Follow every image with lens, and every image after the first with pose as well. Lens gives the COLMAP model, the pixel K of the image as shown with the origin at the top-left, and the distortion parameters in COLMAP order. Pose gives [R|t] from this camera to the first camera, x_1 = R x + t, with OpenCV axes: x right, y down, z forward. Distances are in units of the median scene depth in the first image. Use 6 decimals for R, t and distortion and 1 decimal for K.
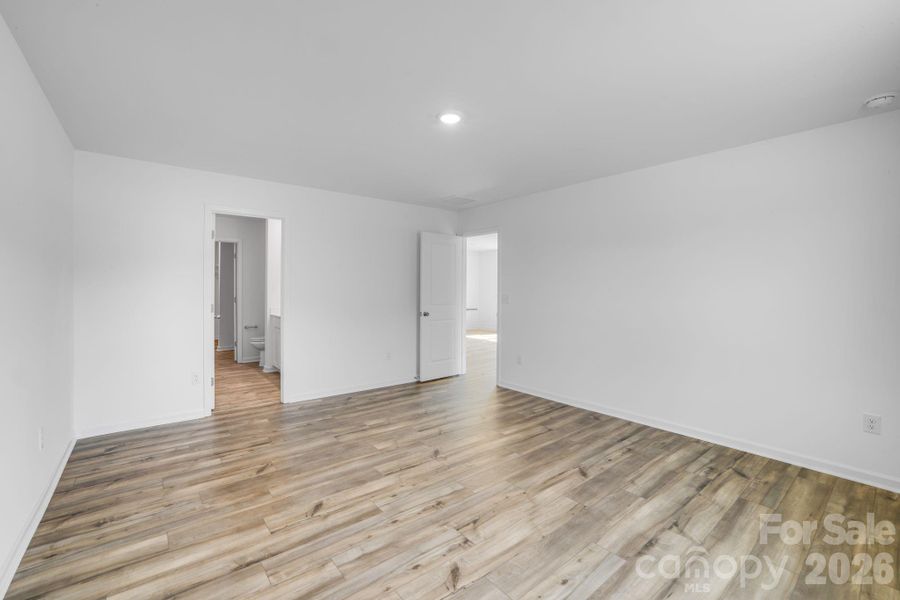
lens RADIAL K [[382.3, 0, 443.9], [0, 382.3, 298.9], [0, 0, 1]] dist [-0.026877, 0.001480]
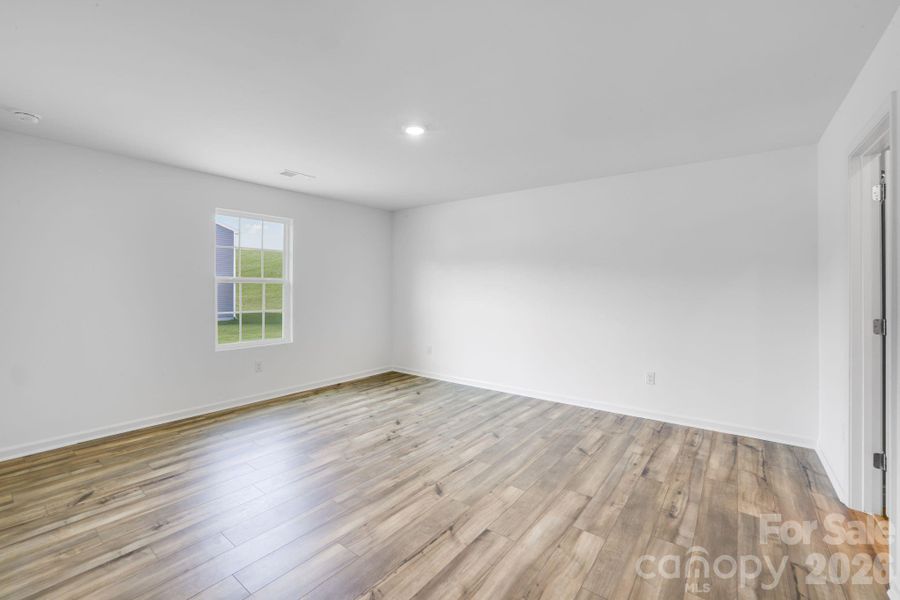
lens RADIAL K [[382.3, 0, 448.3], [0, 382.3, 290.9], [0, 0, 1]] dist [-0.026877, 0.001480]
pose [[-0.970051, -0.003791, -0.242872, 0.164588], [-0.011679, 0.999450, 0.031046, -0.046577], [0.242620, 0.032953, -0.969561, 1.851038]]
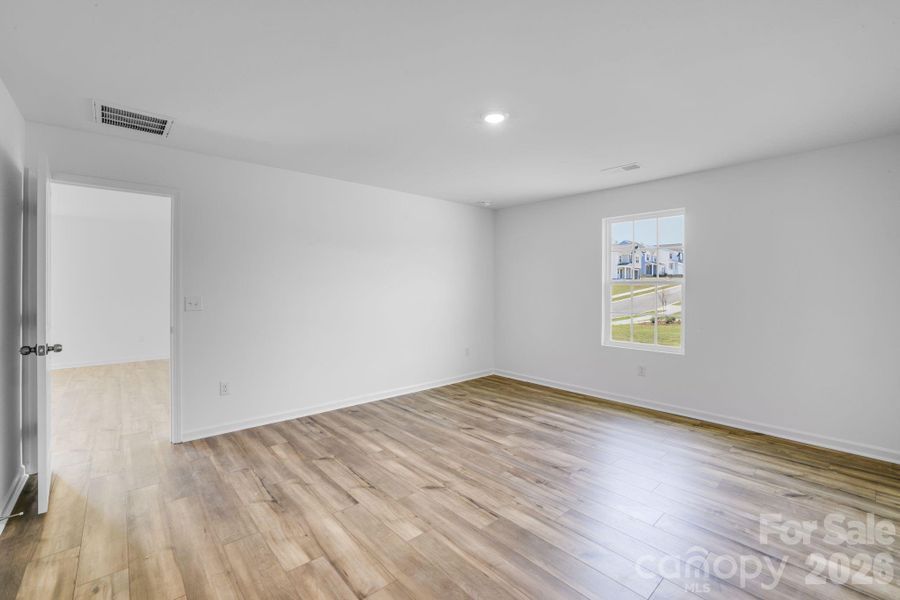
lens RADIAL K [[382.3, 0, 445.3], [0, 382.3, 291.6], [0, 0, 1]] dist [-0.026877, 0.001480]
pose [[-0.049761, -0.008599, 0.998724, -0.876741], [0.024151, 0.999660, 0.009811, -0.029159], [-0.998469, 0.024608, -0.049537, 1.047388]]
